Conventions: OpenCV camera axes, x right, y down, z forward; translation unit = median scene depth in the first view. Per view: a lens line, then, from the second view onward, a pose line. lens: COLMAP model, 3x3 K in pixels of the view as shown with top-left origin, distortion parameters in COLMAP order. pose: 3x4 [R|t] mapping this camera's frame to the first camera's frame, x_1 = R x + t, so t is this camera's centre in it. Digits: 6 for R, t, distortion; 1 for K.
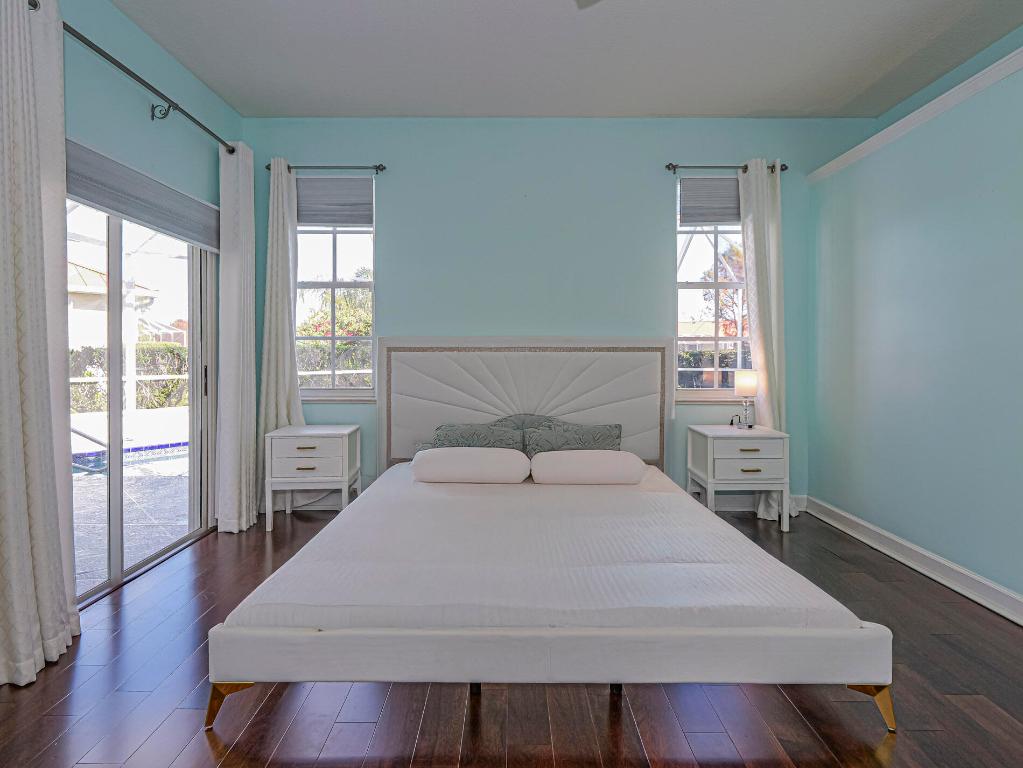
lens RADIAL K [[547.2, 0, 513.0], [0, 547.2, 355.6], [0, 0, 1]] dist [0.012488, 0.001422]
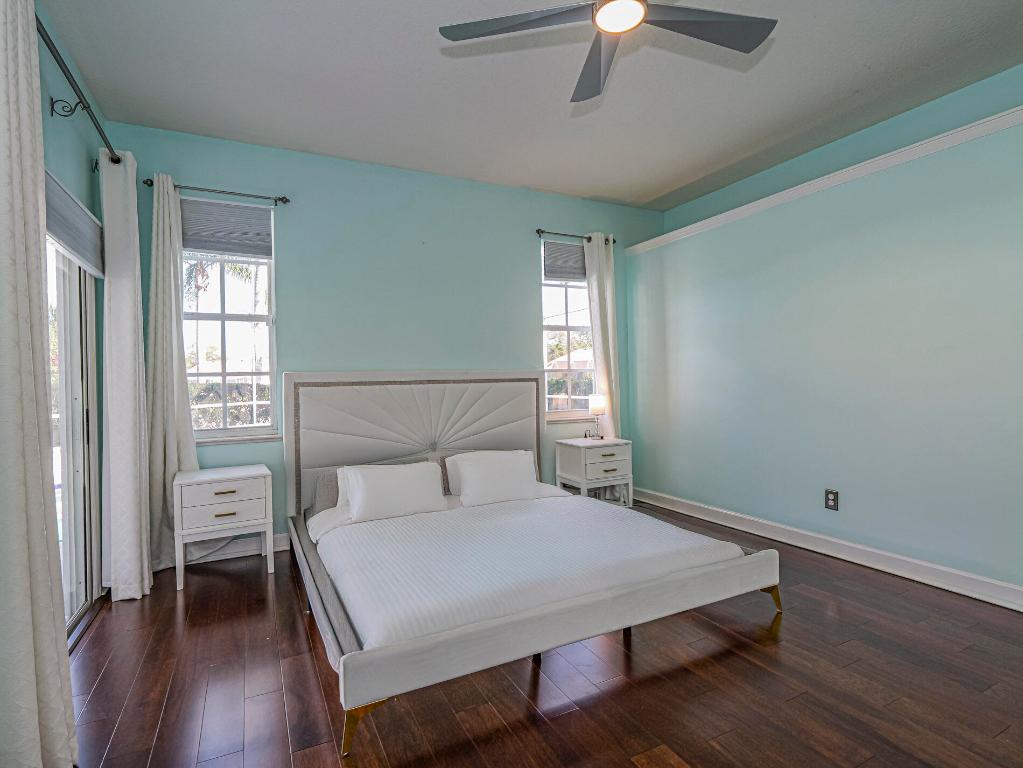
lens RADIAL K [[514.9, 0, 509.4], [0, 514.9, 383.8], [0, 0, 1]] dist [0.005231, -0.005422]
pose [[0.895675, -0.022363, 0.444146, -0.296035], [0.026567, 0.999642, -0.003242, 0.000068], [-0.443914, 0.014703, 0.895949, -0.000757]]
